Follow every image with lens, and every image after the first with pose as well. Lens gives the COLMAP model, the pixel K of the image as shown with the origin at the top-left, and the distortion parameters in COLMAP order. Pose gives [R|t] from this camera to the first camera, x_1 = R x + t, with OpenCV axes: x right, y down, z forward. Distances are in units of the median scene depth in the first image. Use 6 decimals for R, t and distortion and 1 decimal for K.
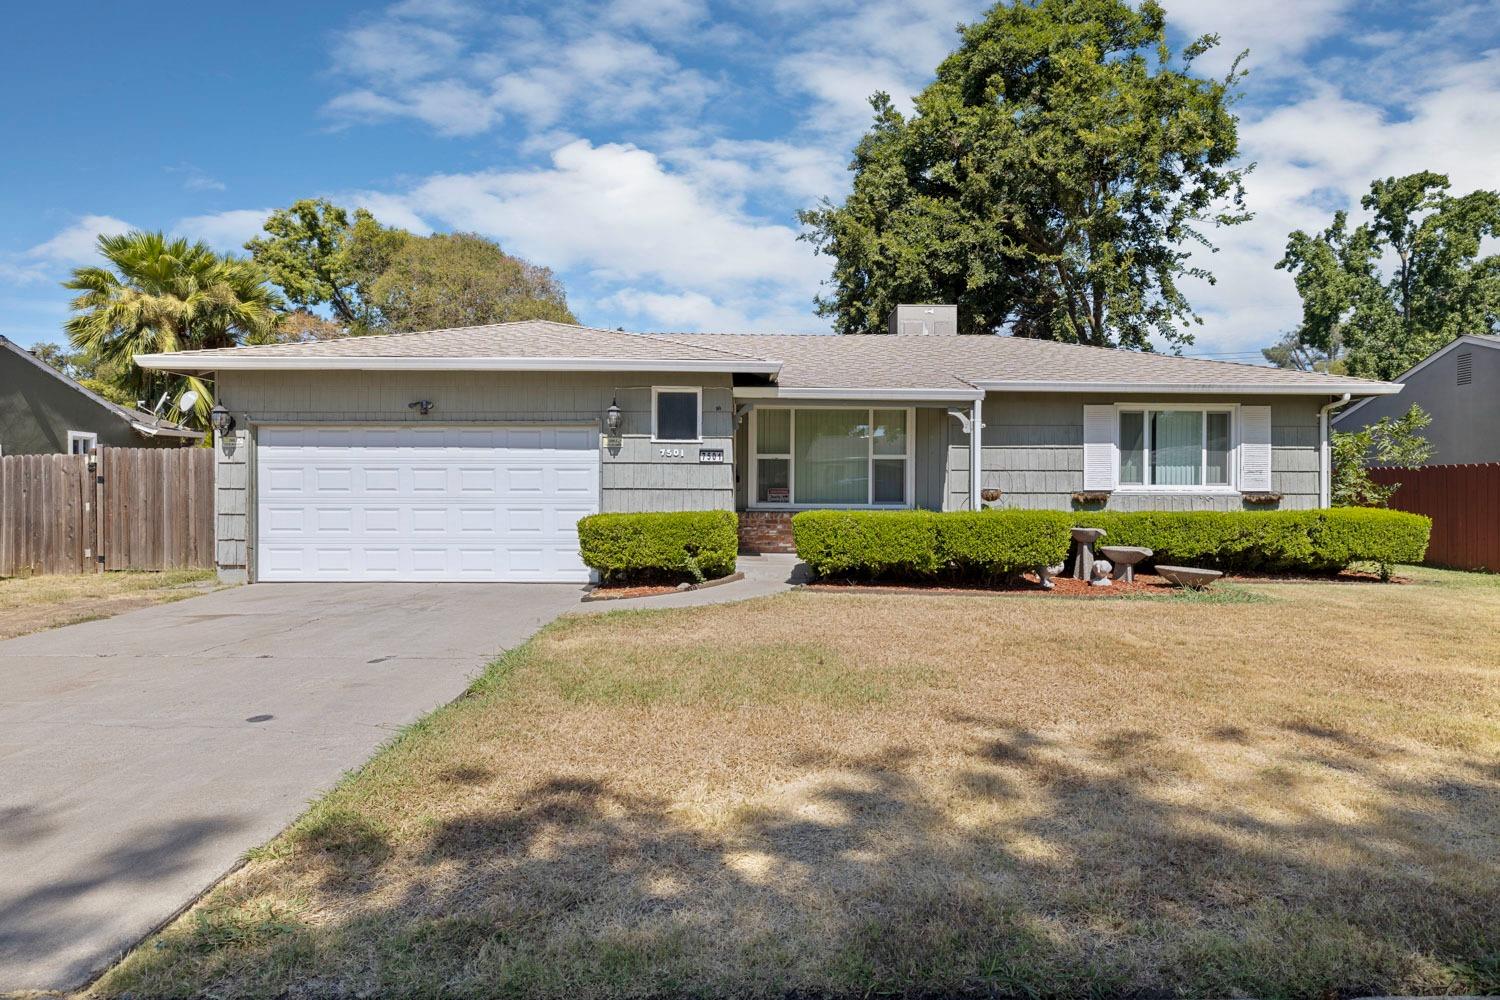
lens RADIAL K [[829.2, 0, 765.8], [0, 829.2, 500.0], [0, 0, 1]] dist [-0.002545, -0.000276]
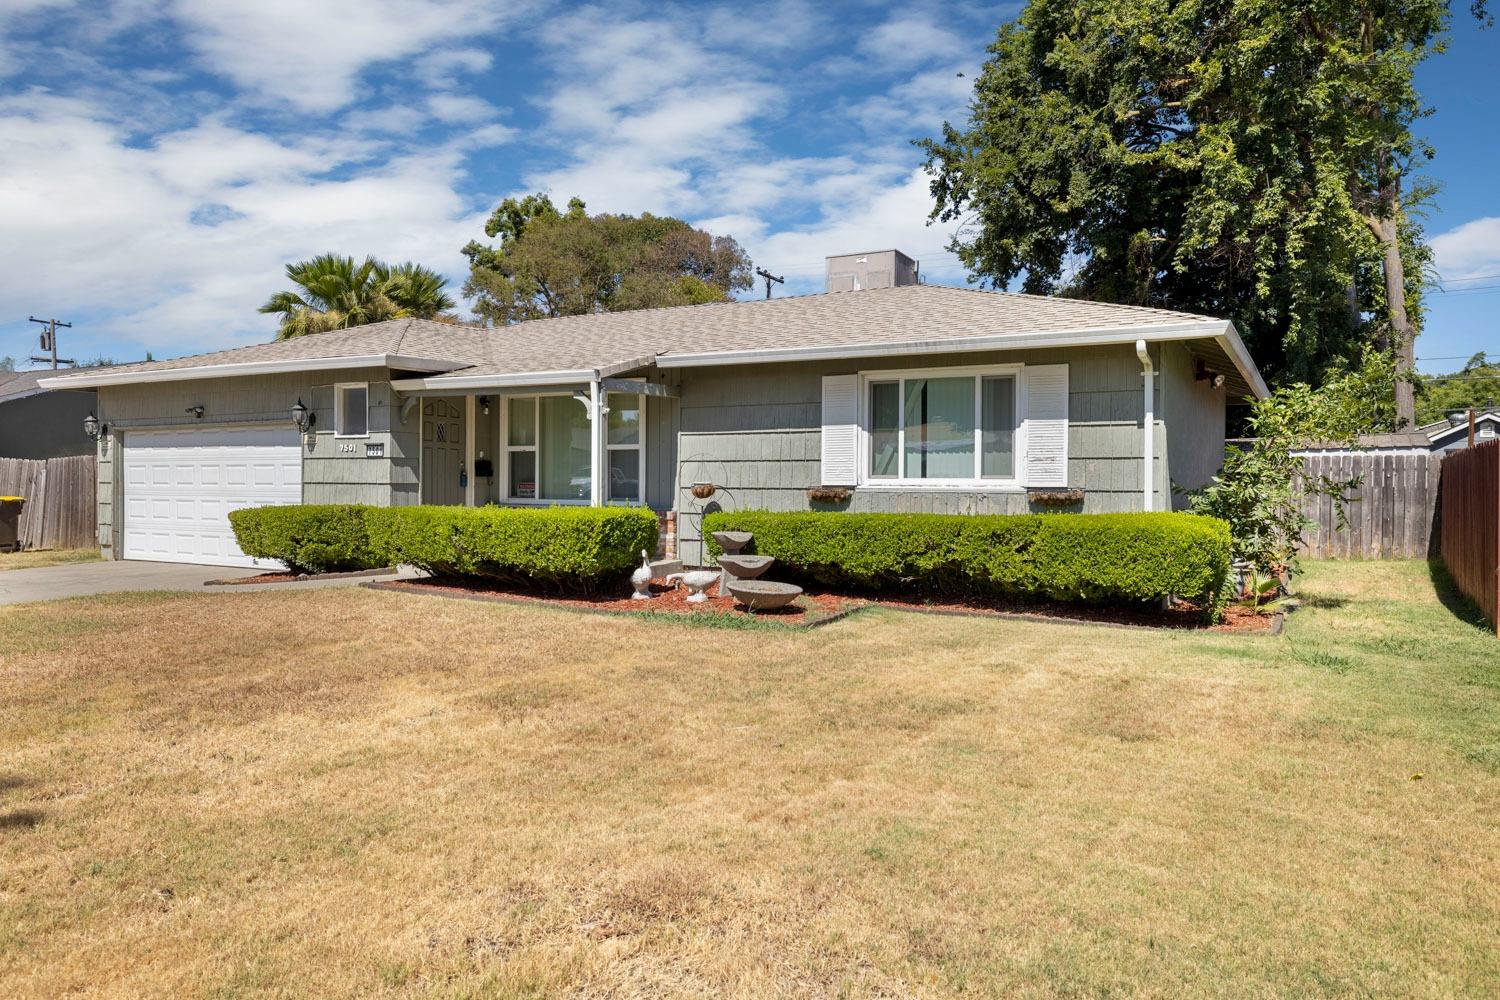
lens RADIAL K [[1034.7, 0, 752.0], [0, 1034.7, 480.6], [0, 0, 1]] dist [-0.001398, -0.002091]
pose [[0.866209, -0.000650, -0.499682, 0.842341], [-0.007919, 0.999856, -0.015029, -0.001028], [0.499620, 0.016975, 0.866078, 0.127938]]
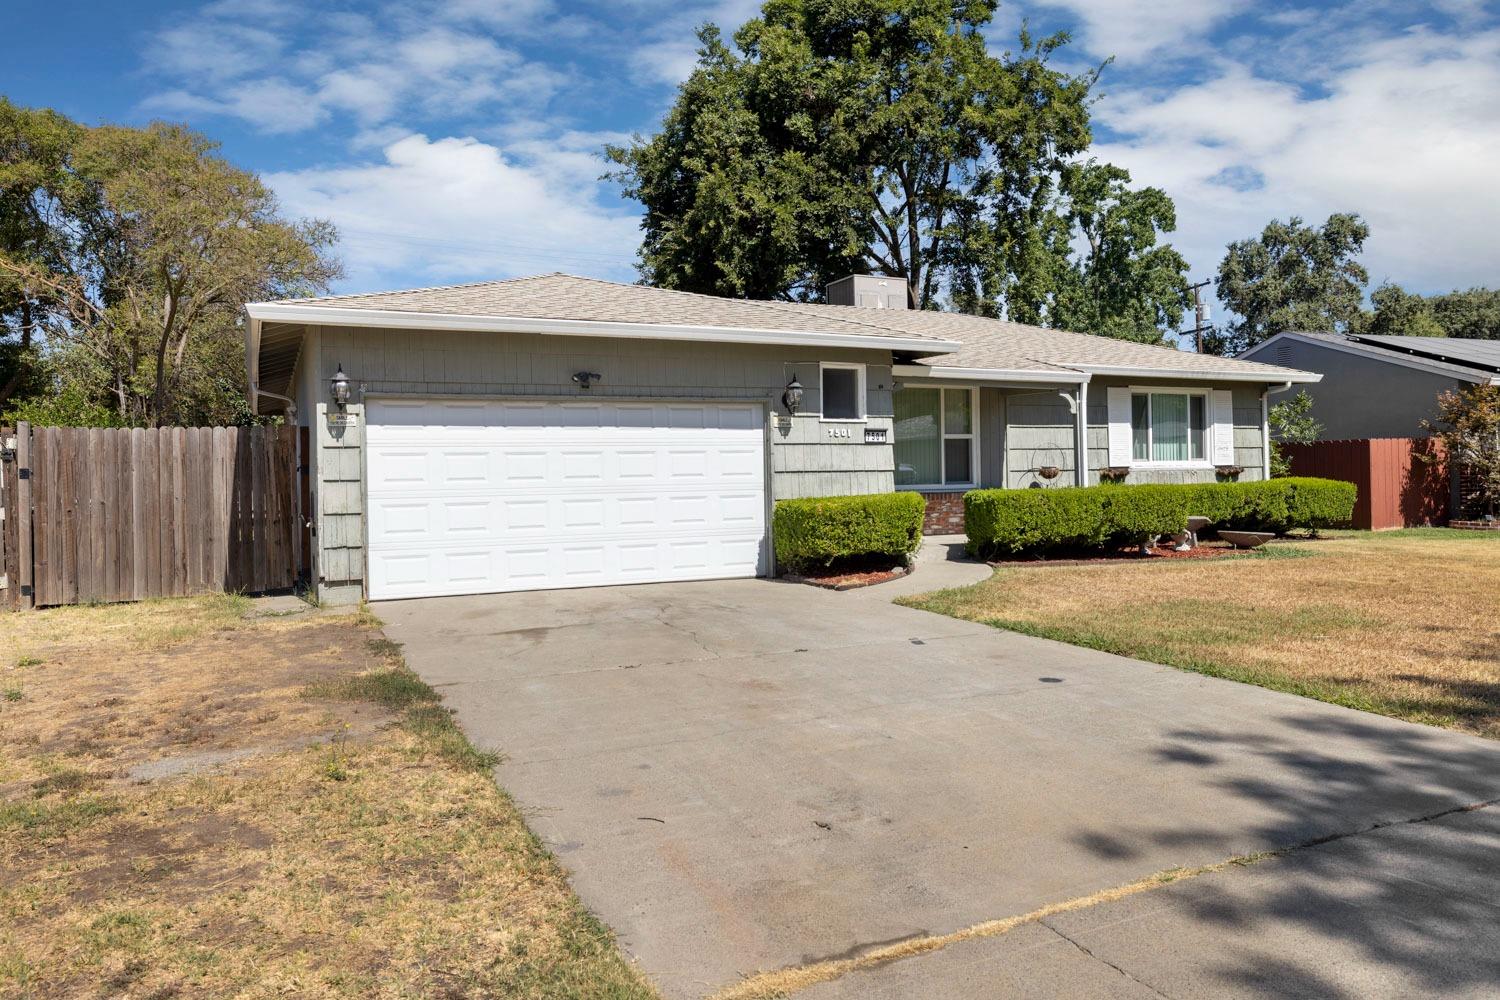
lens RADIAL K [[1034.7, 0, 752.0], [0, 1034.7, 480.6], [0, 0, 1]] dist [-0.001398, -0.002091]
pose [[0.909942, -0.021509, 0.414178, -0.610368], [0.025192, 0.999677, -0.003433, -0.000876], [-0.413971, 0.013558, 0.910189, -0.025393]]
